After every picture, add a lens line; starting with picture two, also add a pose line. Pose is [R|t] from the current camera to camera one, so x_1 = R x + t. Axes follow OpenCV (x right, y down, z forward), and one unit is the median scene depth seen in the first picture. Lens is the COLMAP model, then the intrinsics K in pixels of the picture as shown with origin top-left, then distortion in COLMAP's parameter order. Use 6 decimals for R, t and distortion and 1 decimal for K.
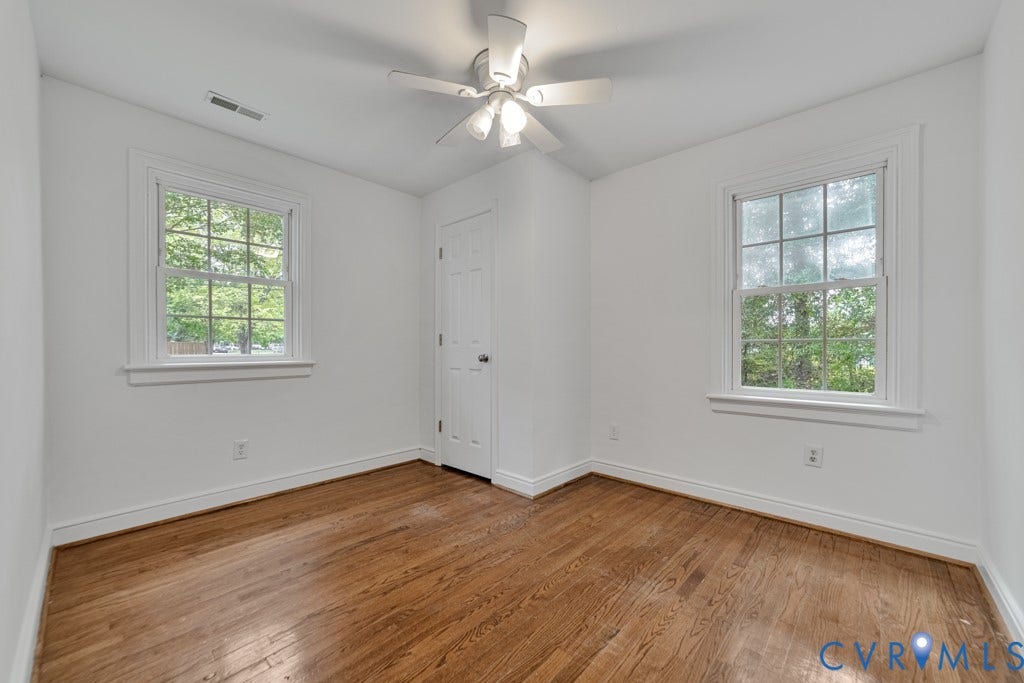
lens RADIAL K [[394.3, 0, 513.0], [0, 394.3, 347.4], [0, 0, 1]] dist [-0.001439, 0.000384]
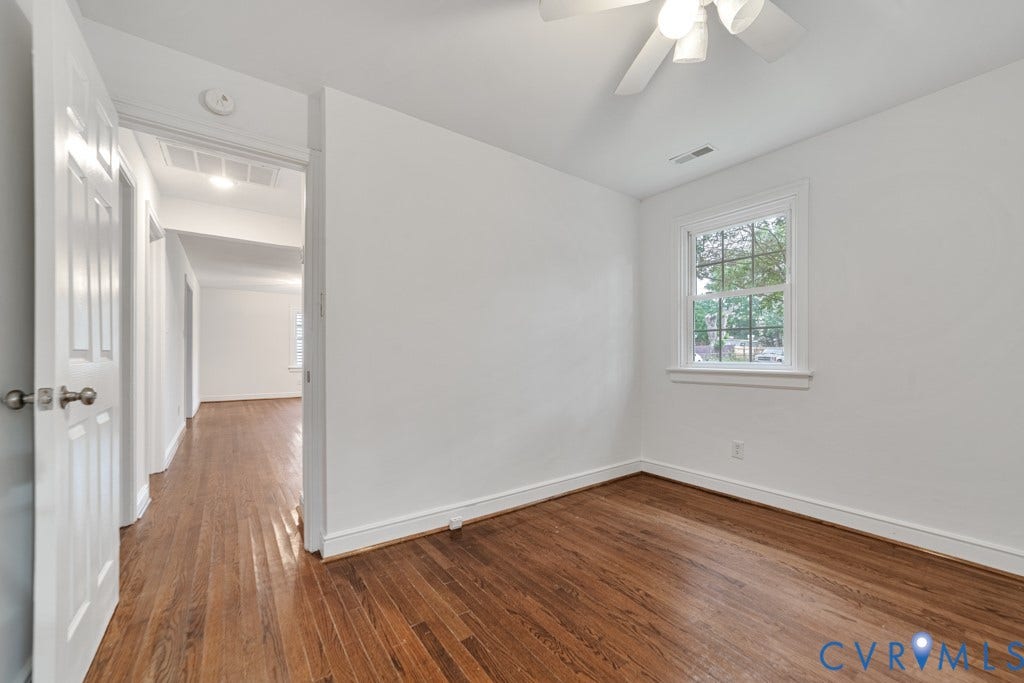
lens RADIAL K [[394.3, 0, 513.0], [0, 394.3, 347.4], [0, 0, 1]] dist [-0.001439, 0.000384]
pose [[-0.189035, -0.020364, -0.981759, 0.578926], [0.001137, 0.999780, -0.020957, -0.000633], [0.981970, -0.005078, -0.188971, 0.688468]]
